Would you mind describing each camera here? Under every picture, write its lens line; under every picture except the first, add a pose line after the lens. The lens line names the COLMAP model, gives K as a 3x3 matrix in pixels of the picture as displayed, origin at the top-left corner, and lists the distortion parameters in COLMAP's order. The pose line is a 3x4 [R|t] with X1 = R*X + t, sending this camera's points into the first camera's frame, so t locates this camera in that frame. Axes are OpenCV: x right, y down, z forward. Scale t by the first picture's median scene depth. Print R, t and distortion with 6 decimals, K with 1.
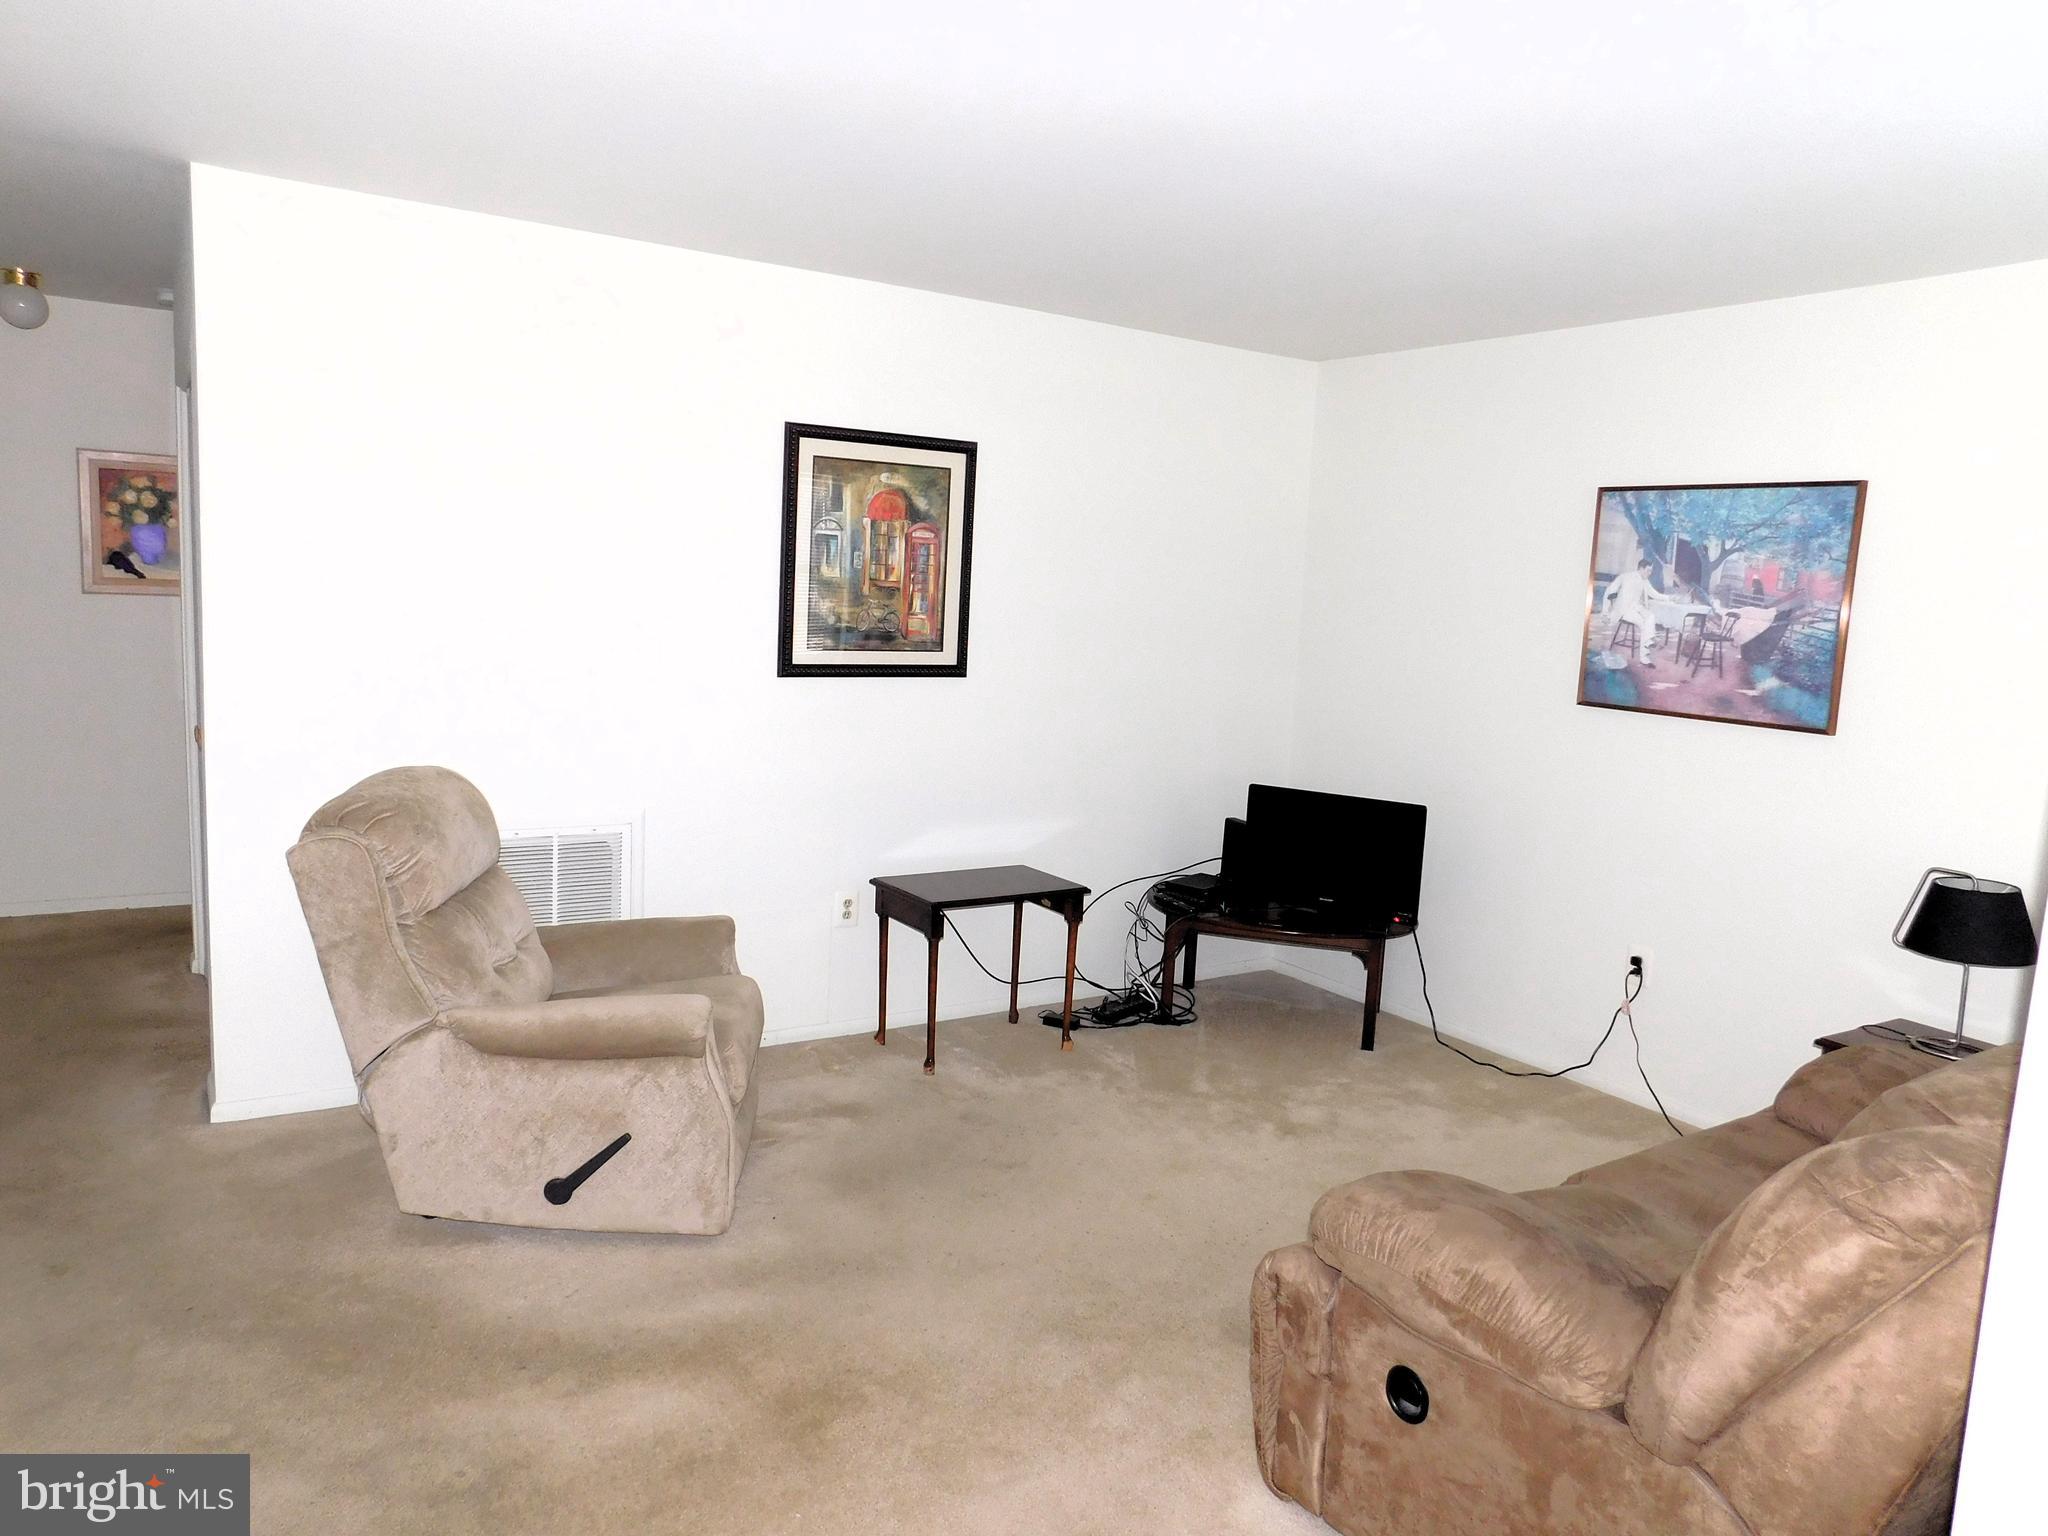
lens RADIAL K [[1371.3, 0, 1018.2], [0, 1371.3, 764.9], [0, 0, 1]] dist [-0.056249, 0.052675]
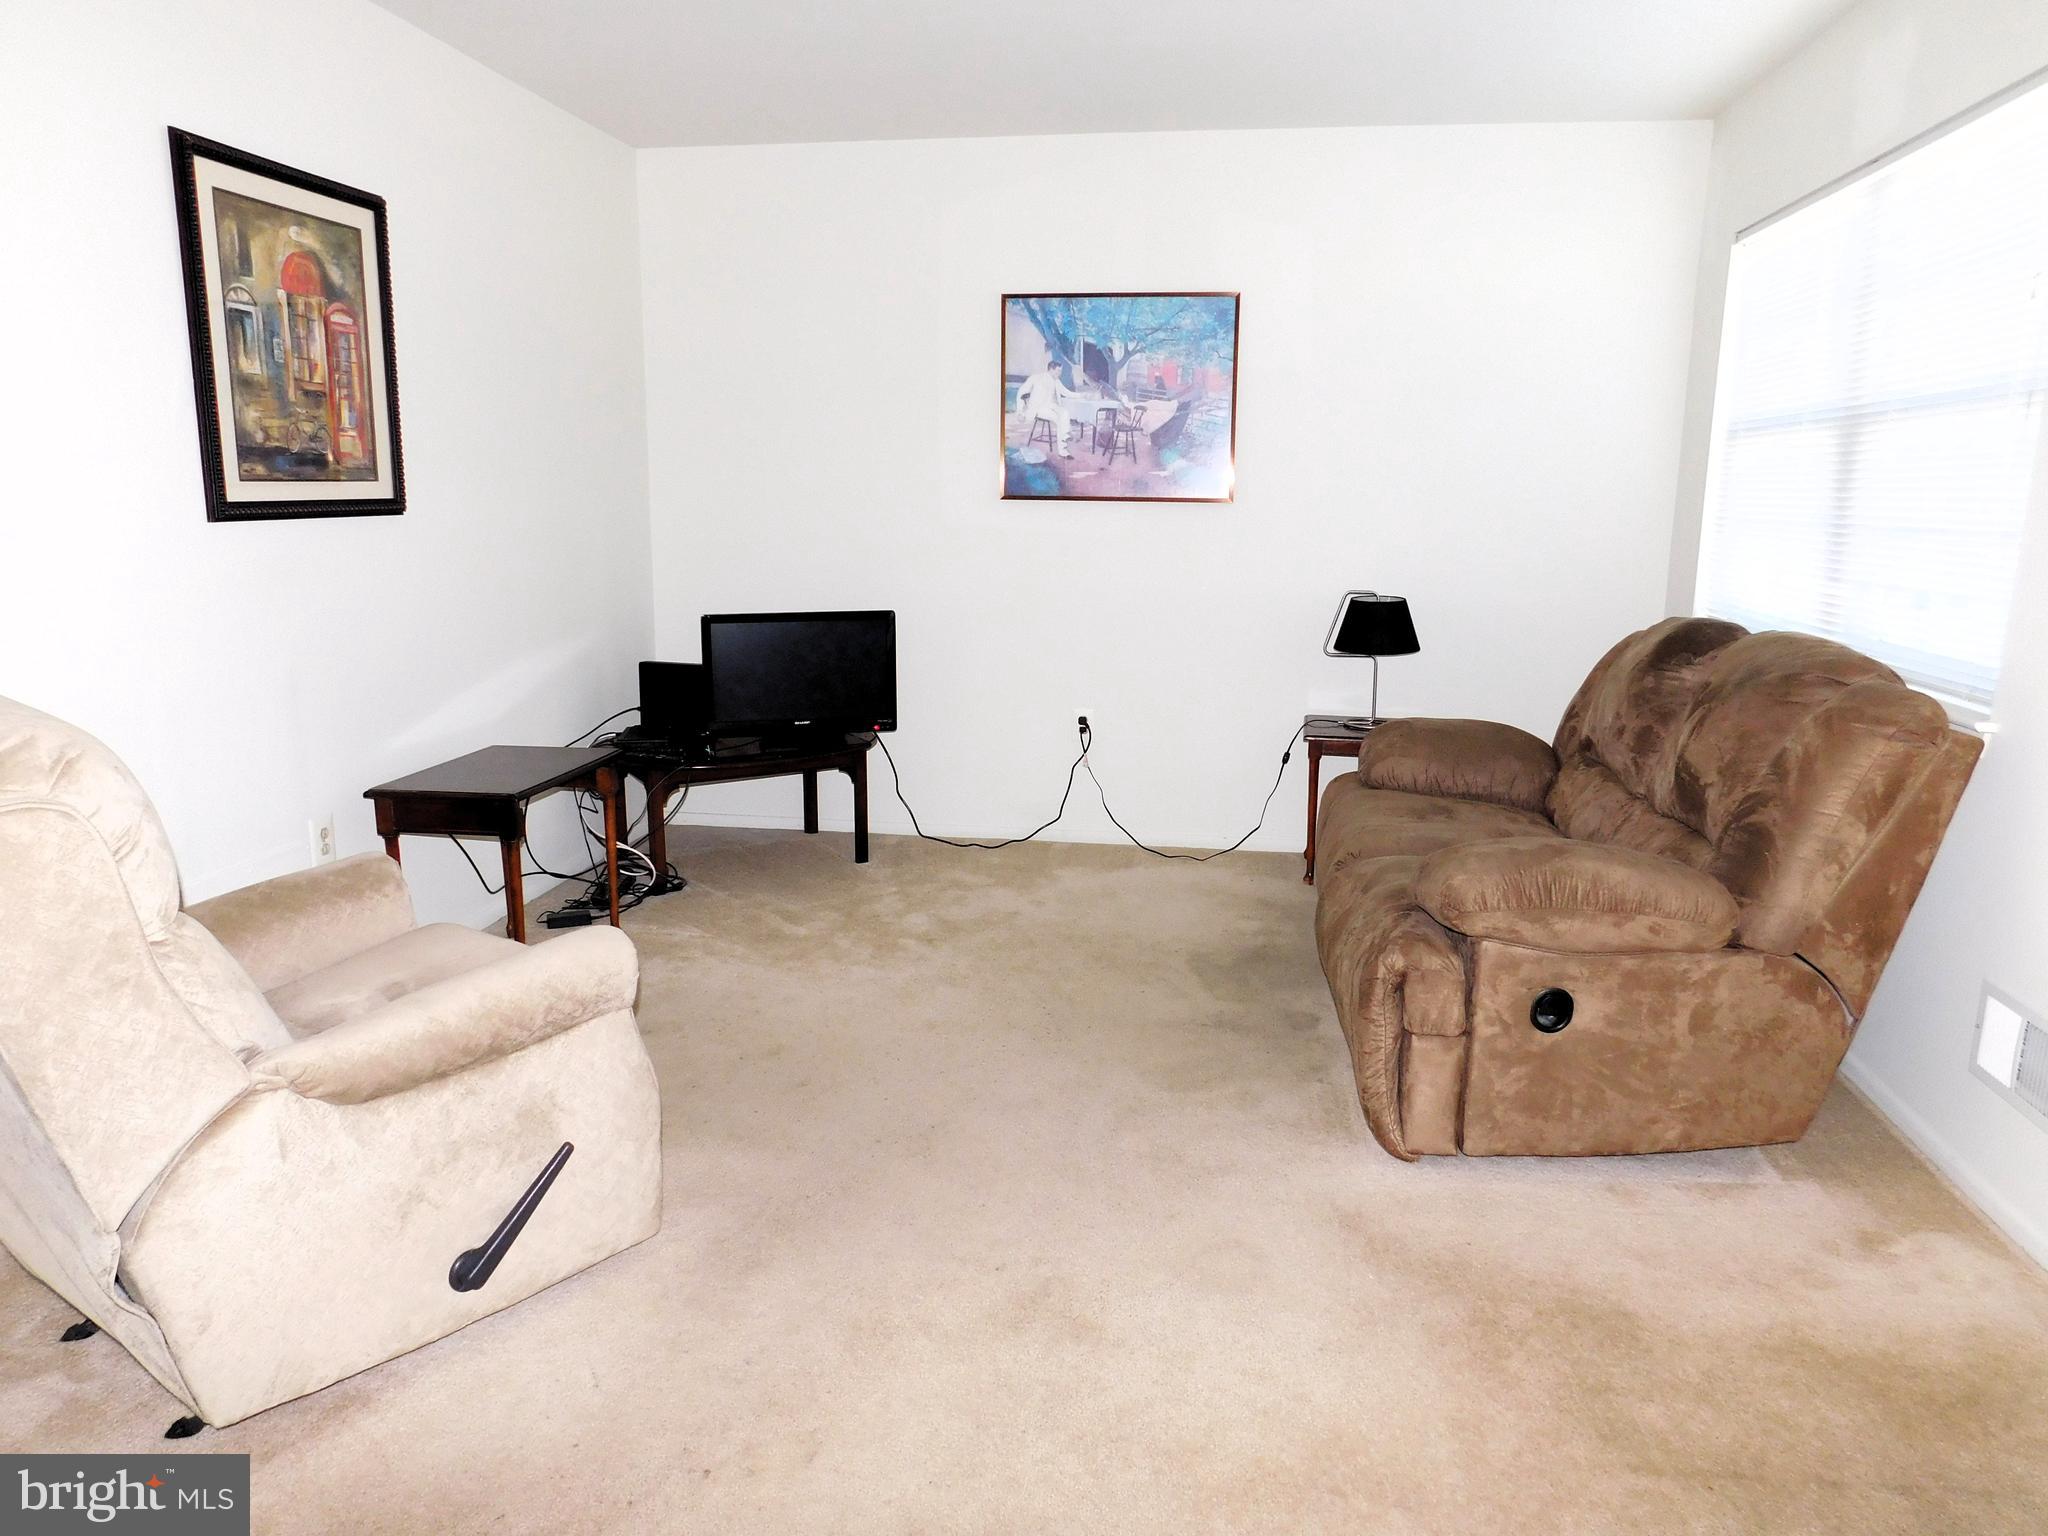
lens RADIAL K [[1371.3, 0, 1018.2], [0, 1371.3, 764.9], [0, 0, 1]] dist [-0.056249, 0.052675]
pose [[0.673043, -0.191363, 0.714419, -0.412257], [0.124385, 0.981476, 0.145715, 0.006293], [-0.729069, -0.009210, 0.684378, 0.249476]]
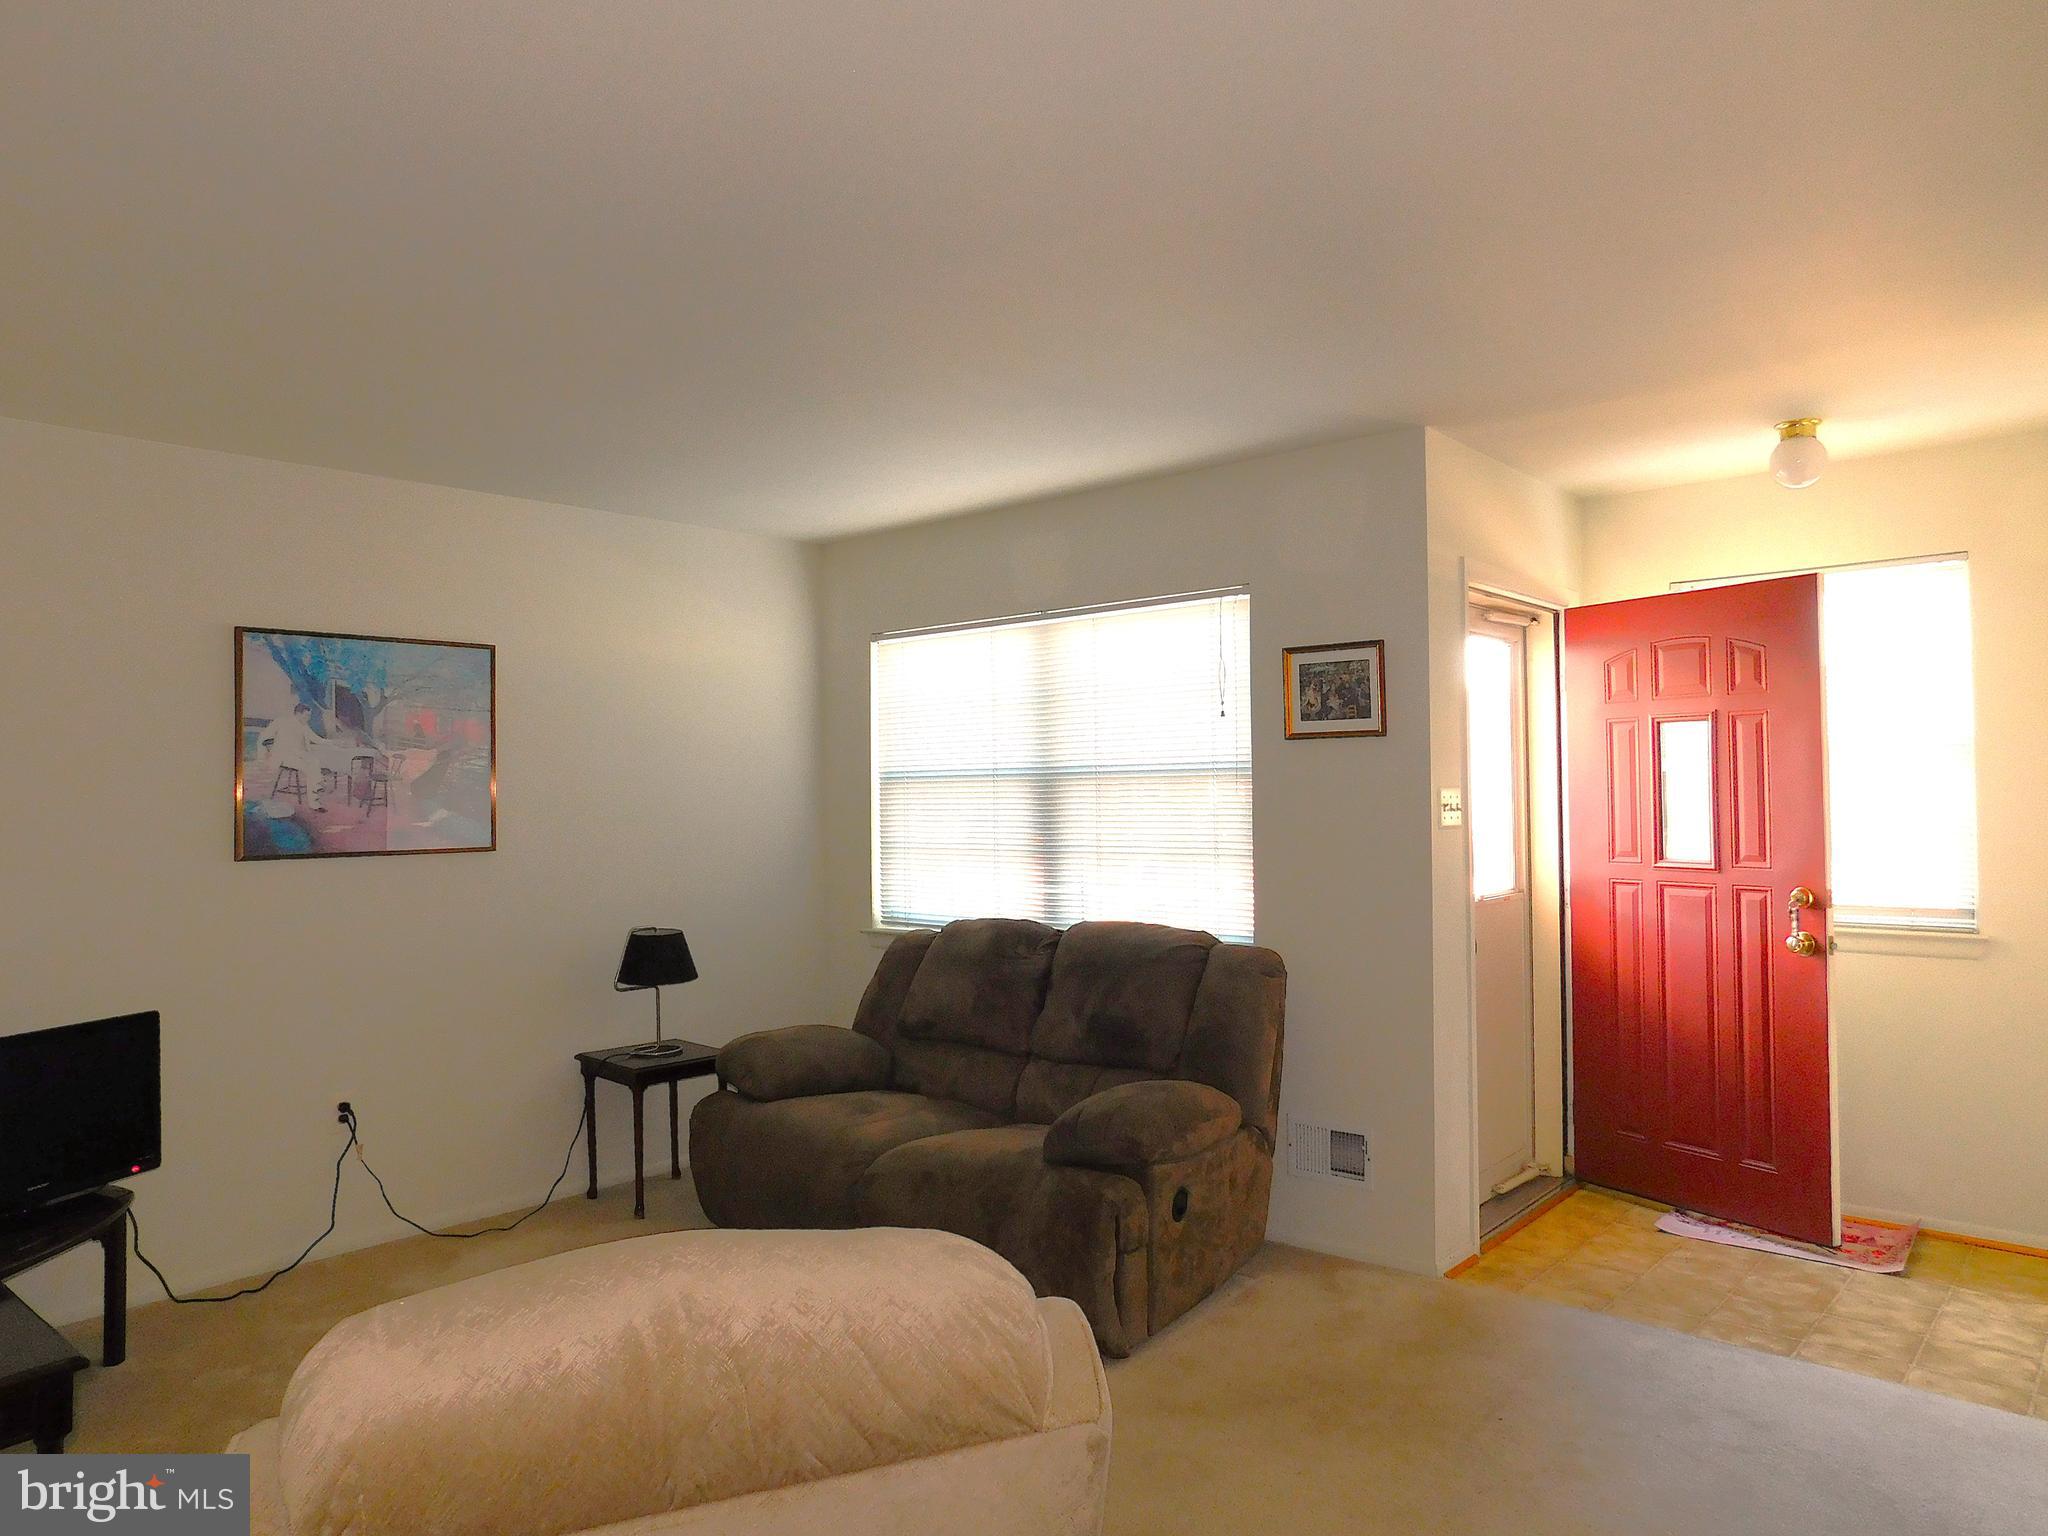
lens RADIAL K [[1371.3, 0, 1018.2], [0, 1371.3, 764.9], [0, 0, 1]] dist [-0.056249, 0.052675]
pose [[-0.263062, -0.029246, 0.964336, -0.617322], [0.128355, 0.989594, 0.065026, -0.103238], [-0.956203, 0.140883, -0.256570, 0.747737]]
